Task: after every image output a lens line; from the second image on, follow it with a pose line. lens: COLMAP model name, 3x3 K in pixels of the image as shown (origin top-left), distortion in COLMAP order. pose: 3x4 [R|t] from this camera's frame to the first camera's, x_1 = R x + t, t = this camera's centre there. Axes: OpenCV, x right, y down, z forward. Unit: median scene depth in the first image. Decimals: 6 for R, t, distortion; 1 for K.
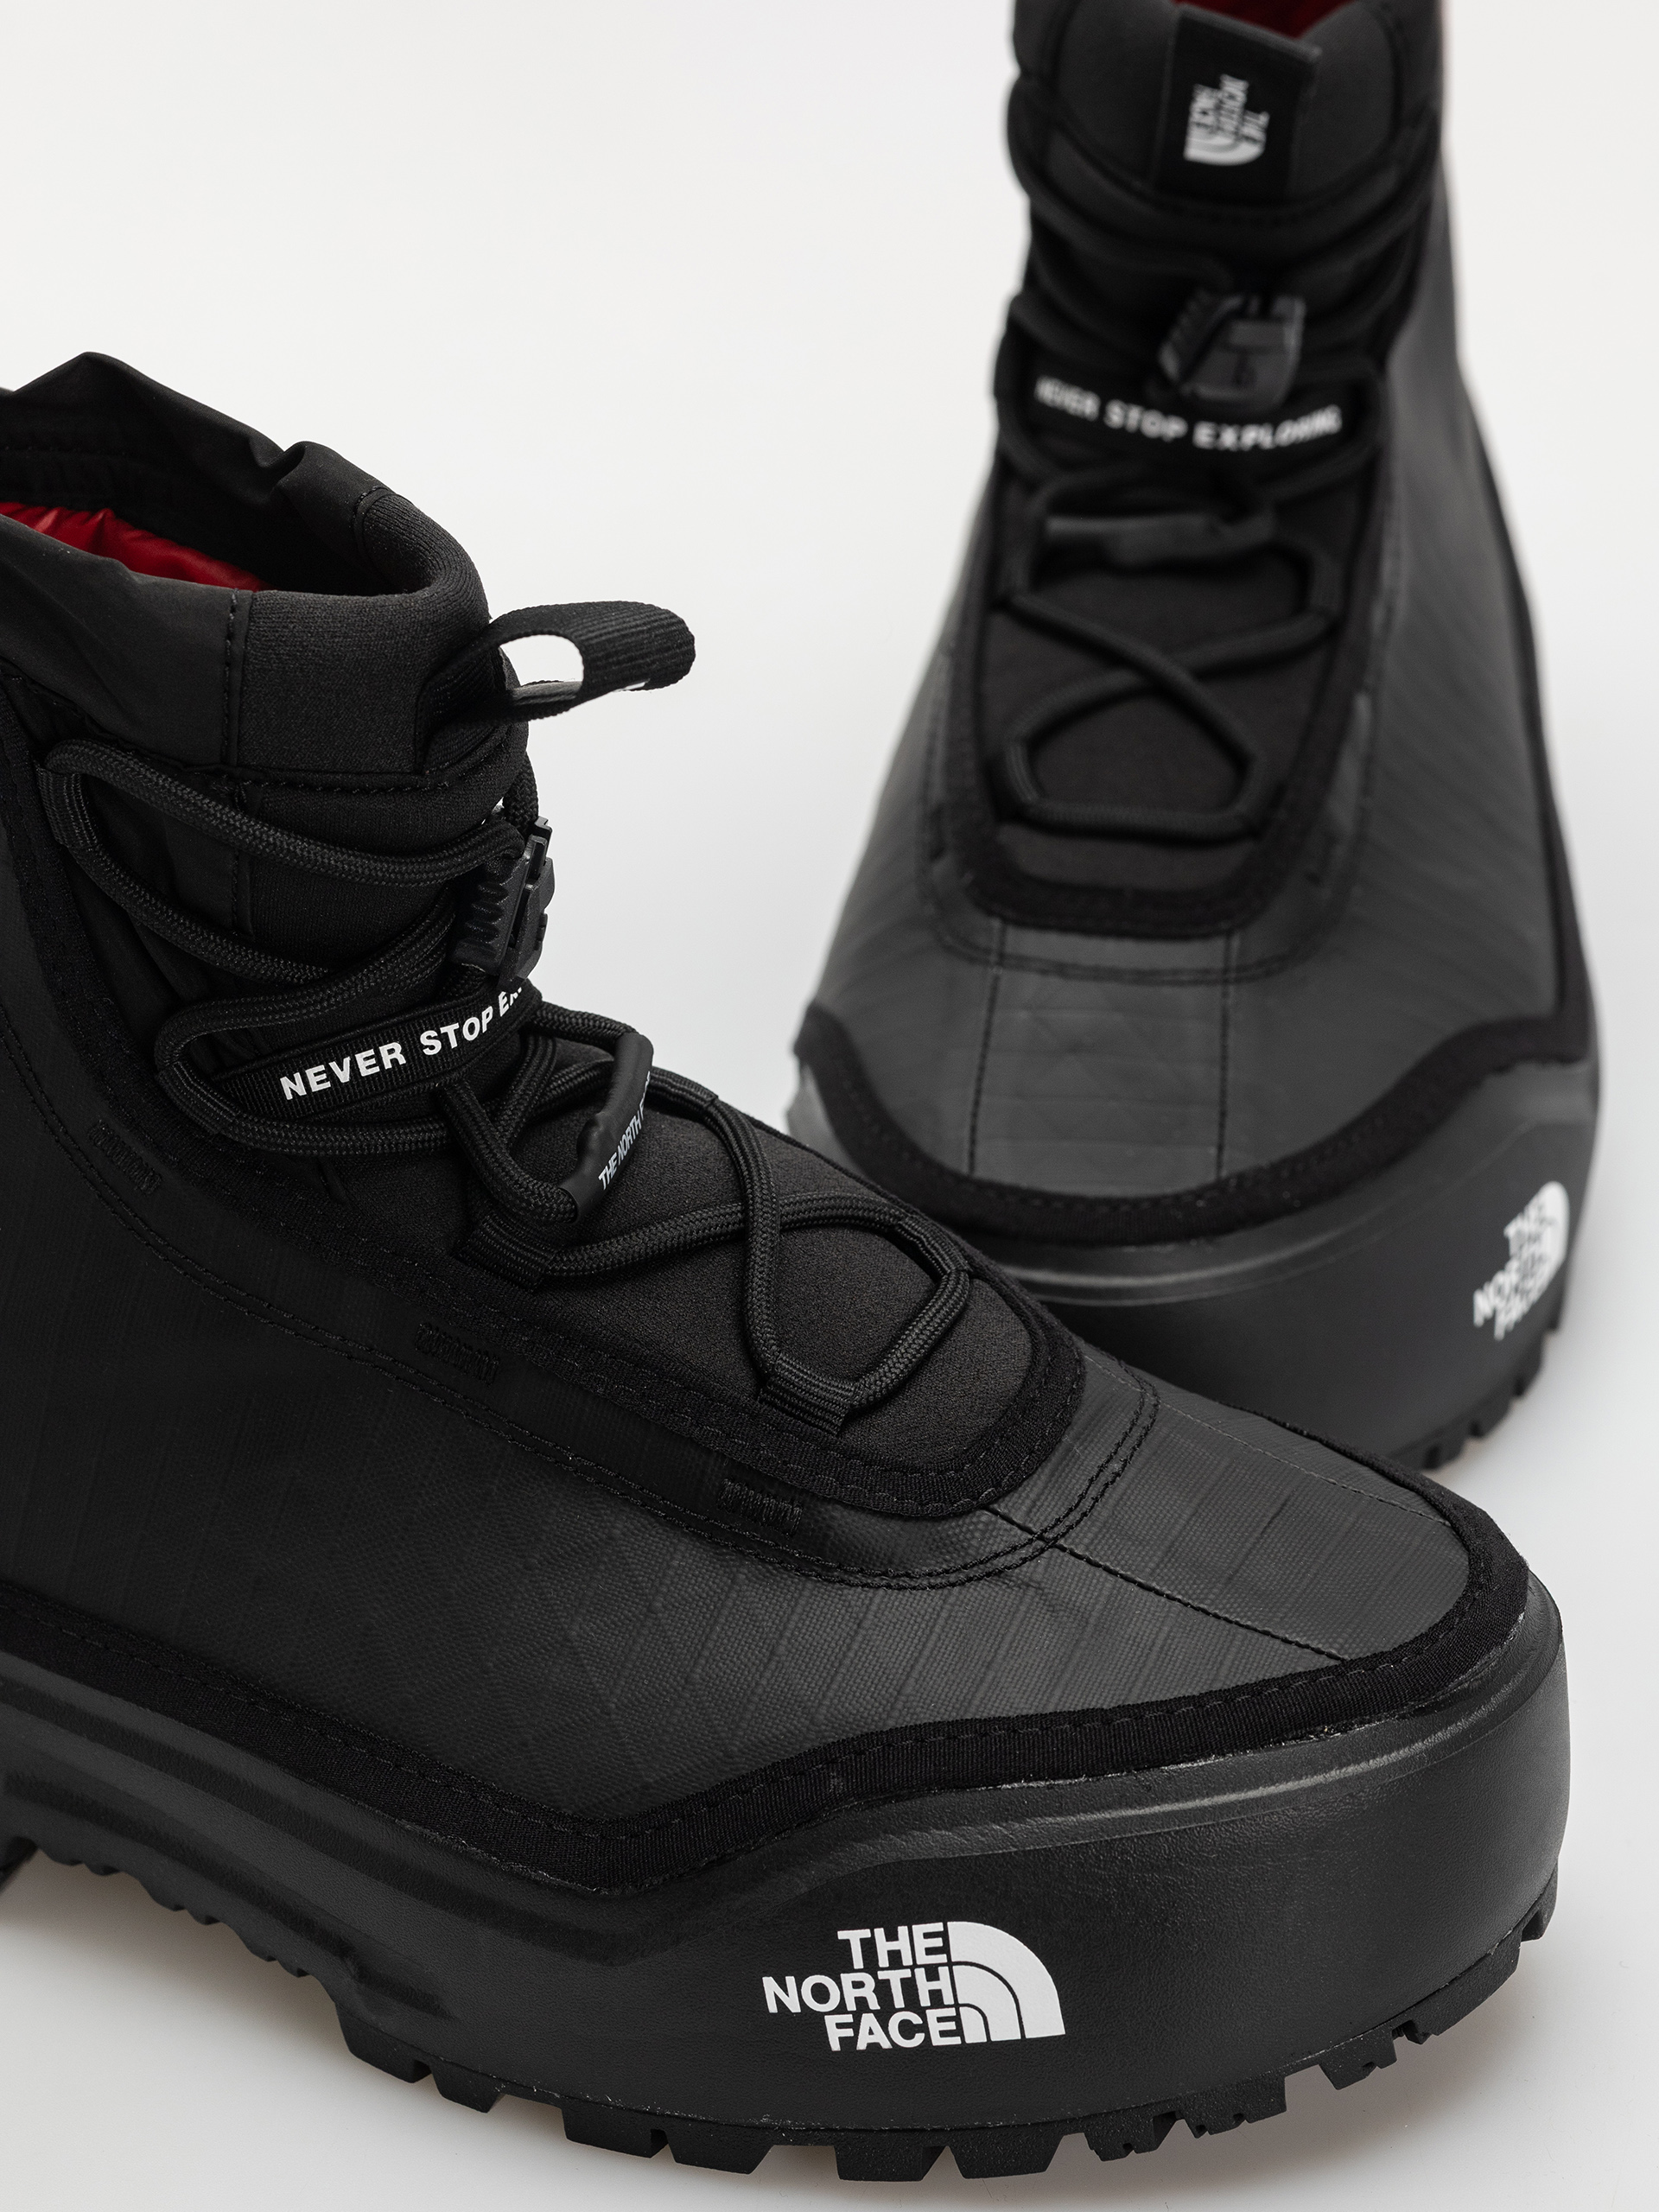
lens RADIAL K [[5869.7, 0, 829.5], [0, 5869.7, 1106.0], [0, 0, 1]] dist [-0.041079, -0.597486]
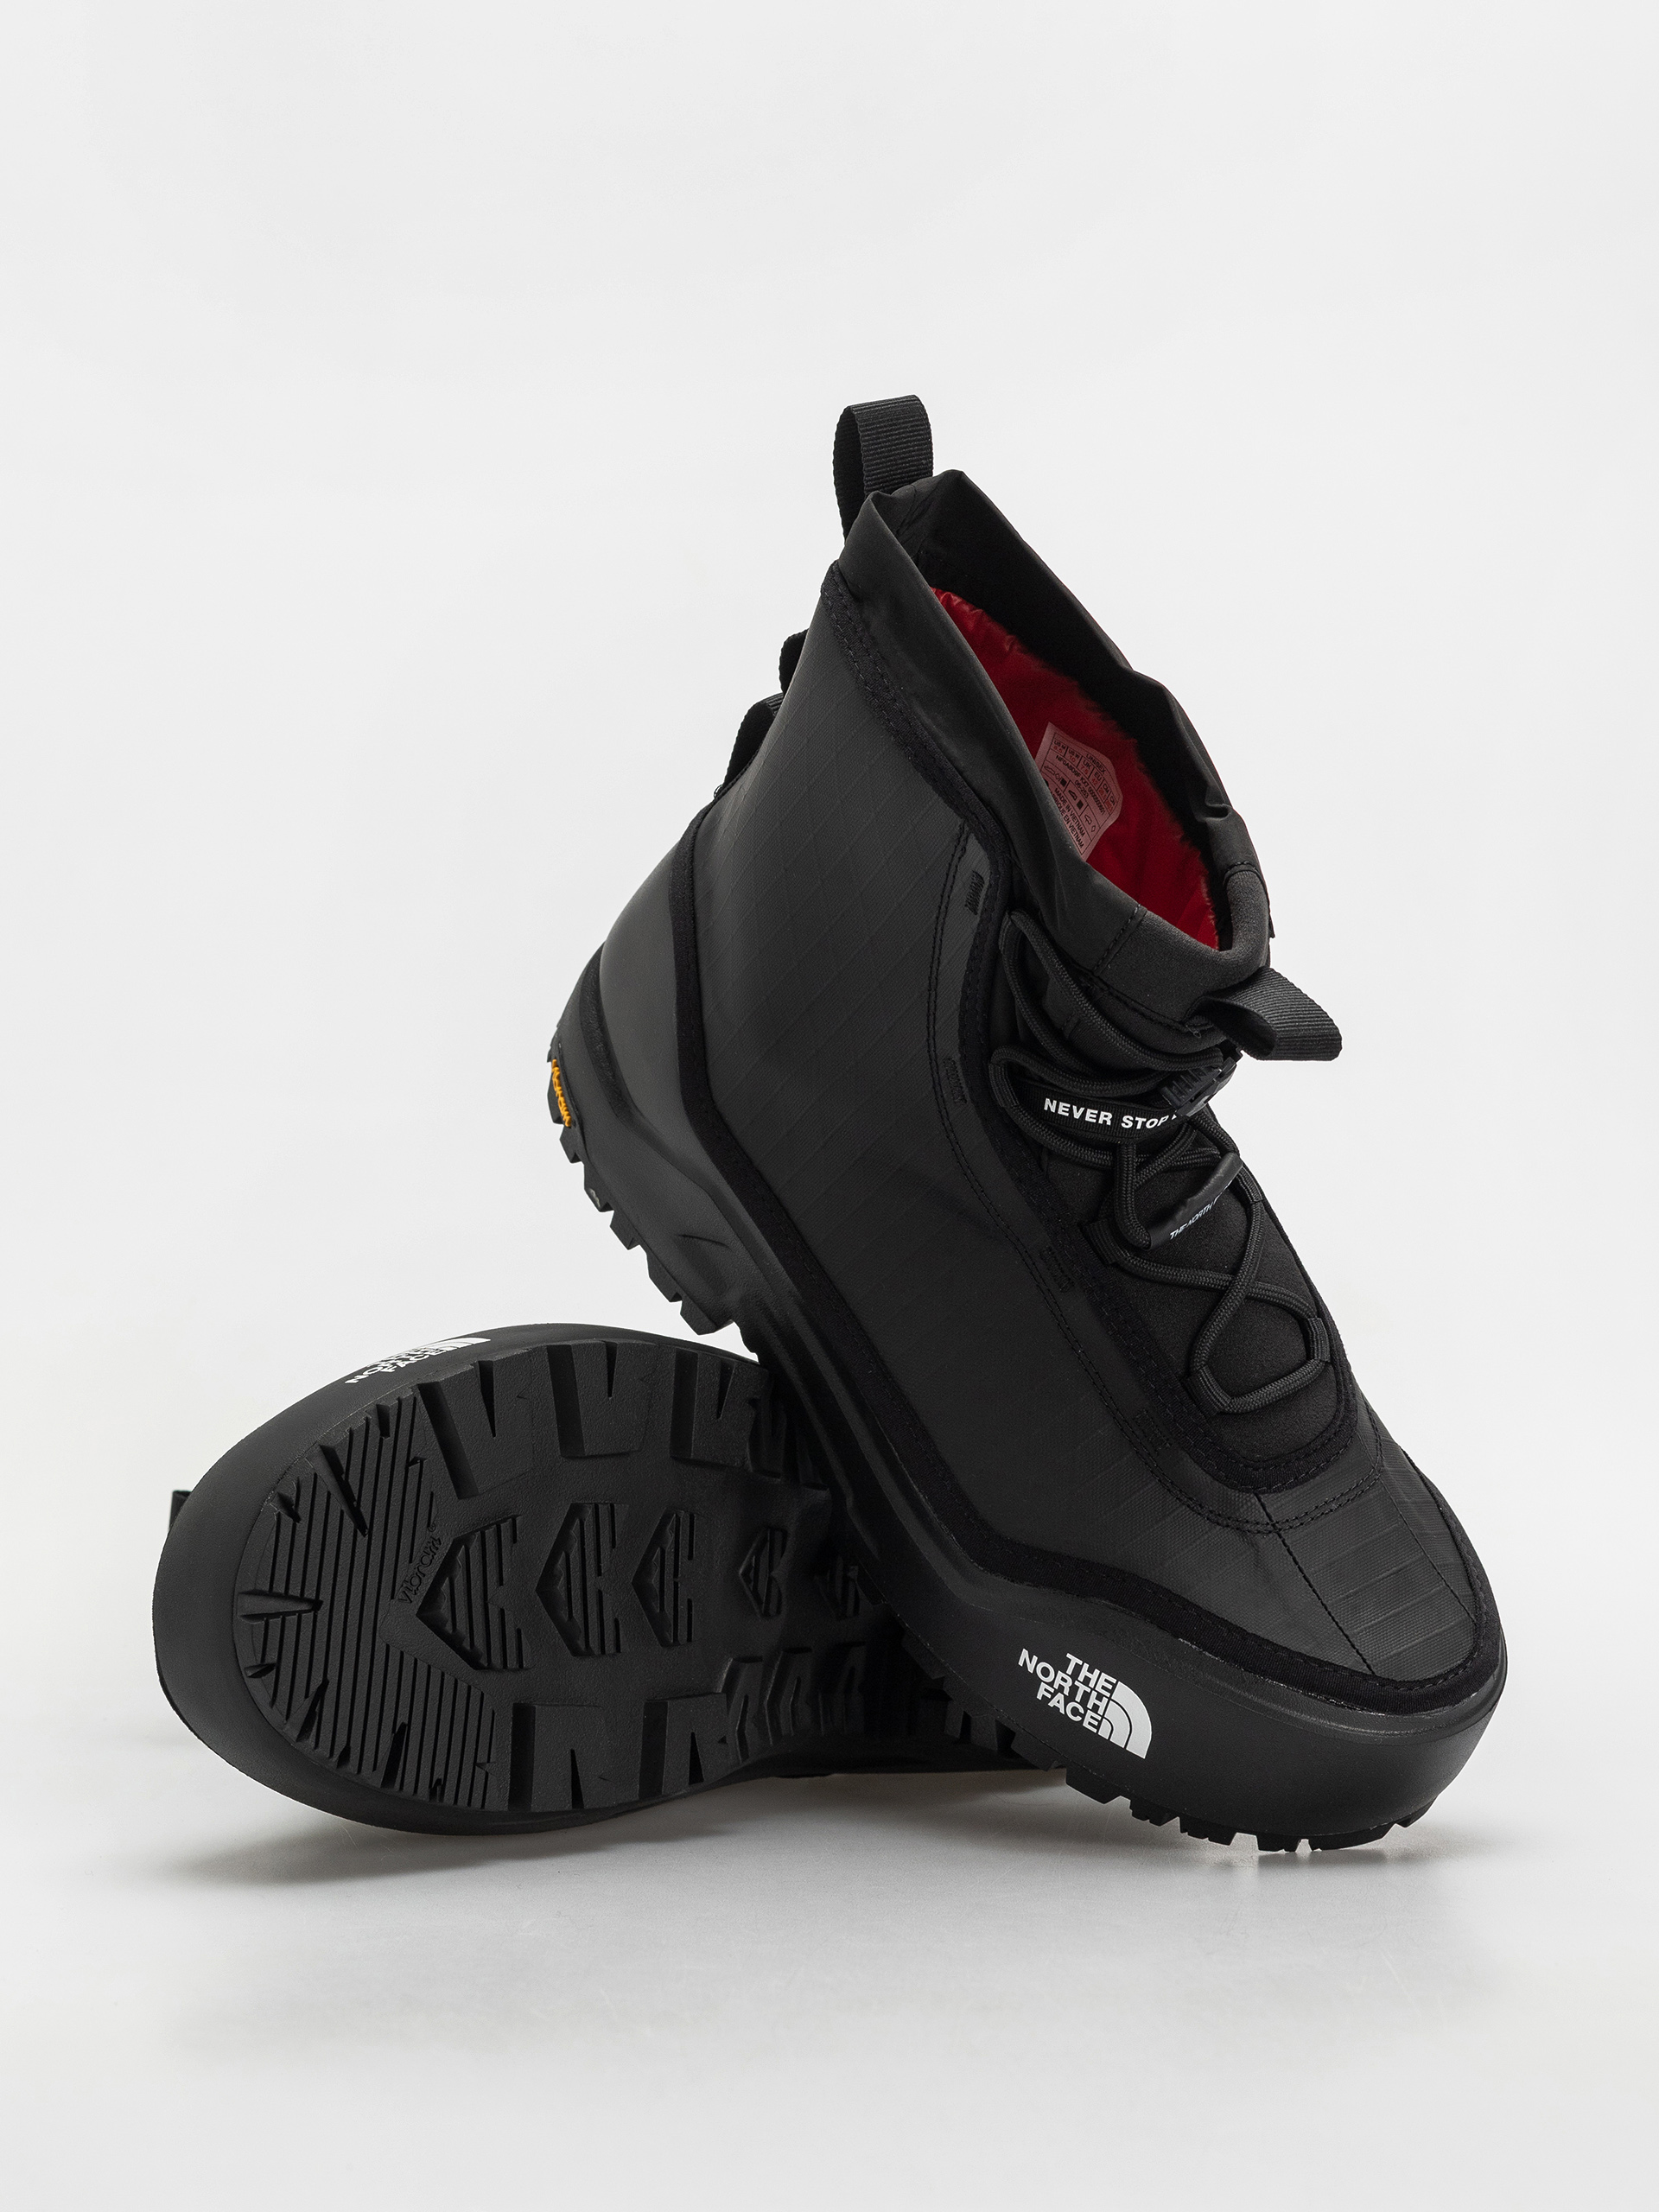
lens RADIAL K [[5869.7, 0, 829.5], [0, 5869.7, 1106.0], [0, 0, 1]] dist [-0.041079, -0.597486]
pose [[0.853964, 0.515558, -0.070322, -0.022049], [-0.477526, 0.830202, 0.287633, -0.510644], [0.206673, -0.212048, 0.955156, -0.782748]]
